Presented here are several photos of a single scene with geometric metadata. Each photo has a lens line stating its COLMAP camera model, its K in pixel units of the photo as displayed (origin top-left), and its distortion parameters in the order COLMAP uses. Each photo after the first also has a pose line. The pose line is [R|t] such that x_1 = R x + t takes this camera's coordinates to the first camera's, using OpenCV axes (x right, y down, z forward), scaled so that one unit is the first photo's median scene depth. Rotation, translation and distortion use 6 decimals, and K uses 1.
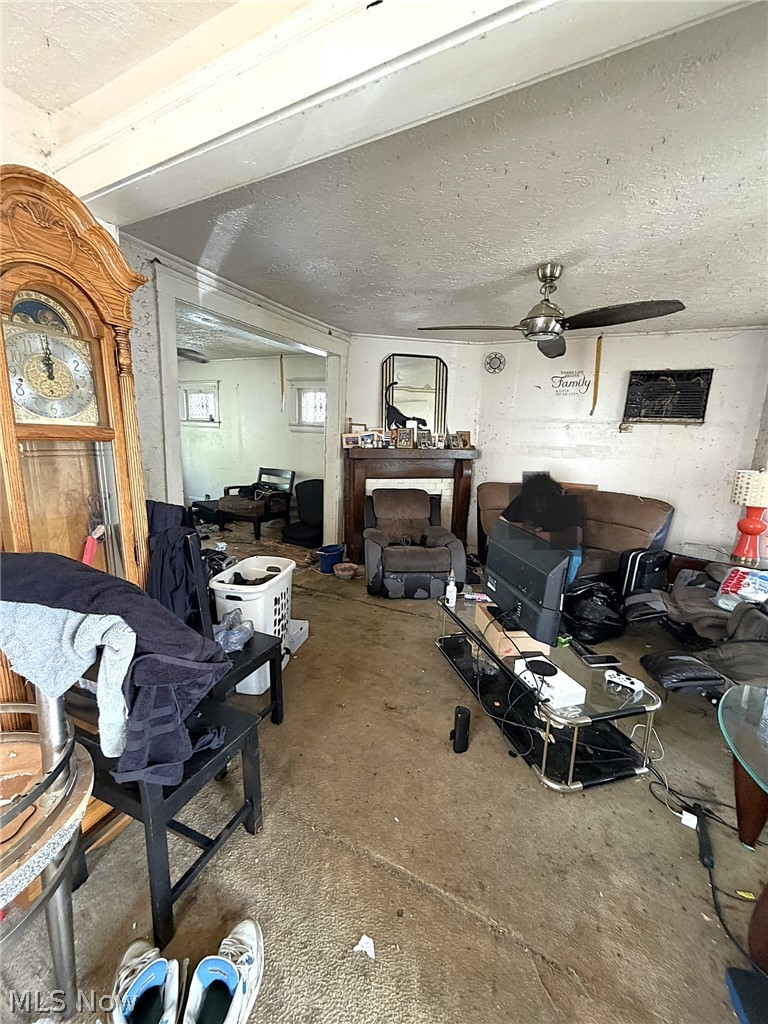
lens RADIAL K [[410.0, 0, 382.8], [0, 410.0, 510.5], [0, 0, 1]] dist [-0.000127, 0.000244]
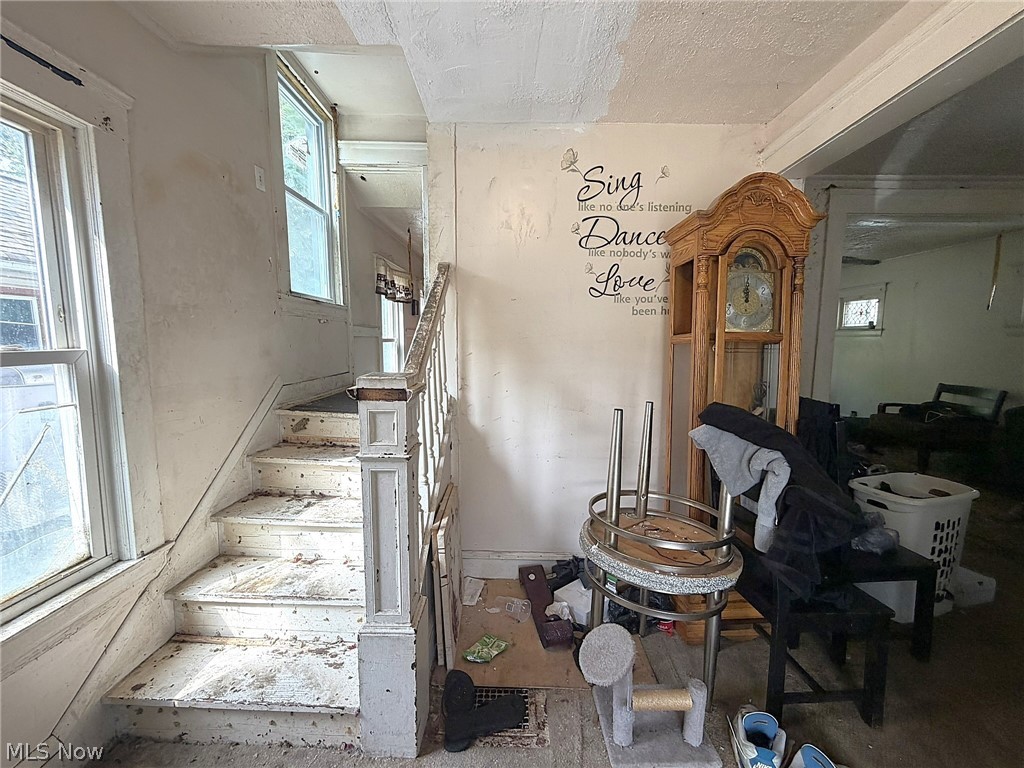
lens RADIAL K [[410.0, 0, 508.8], [0, 410.0, 386.5], [0, 0, 1]] dist [-0.000127, 0.000244]
pose [[0.447315, 0.059901, -0.892368, 0.132456], [-0.143109, 0.989693, -0.005302, 0.097608], [0.882853, 0.130077, 0.451276, -0.336295]]
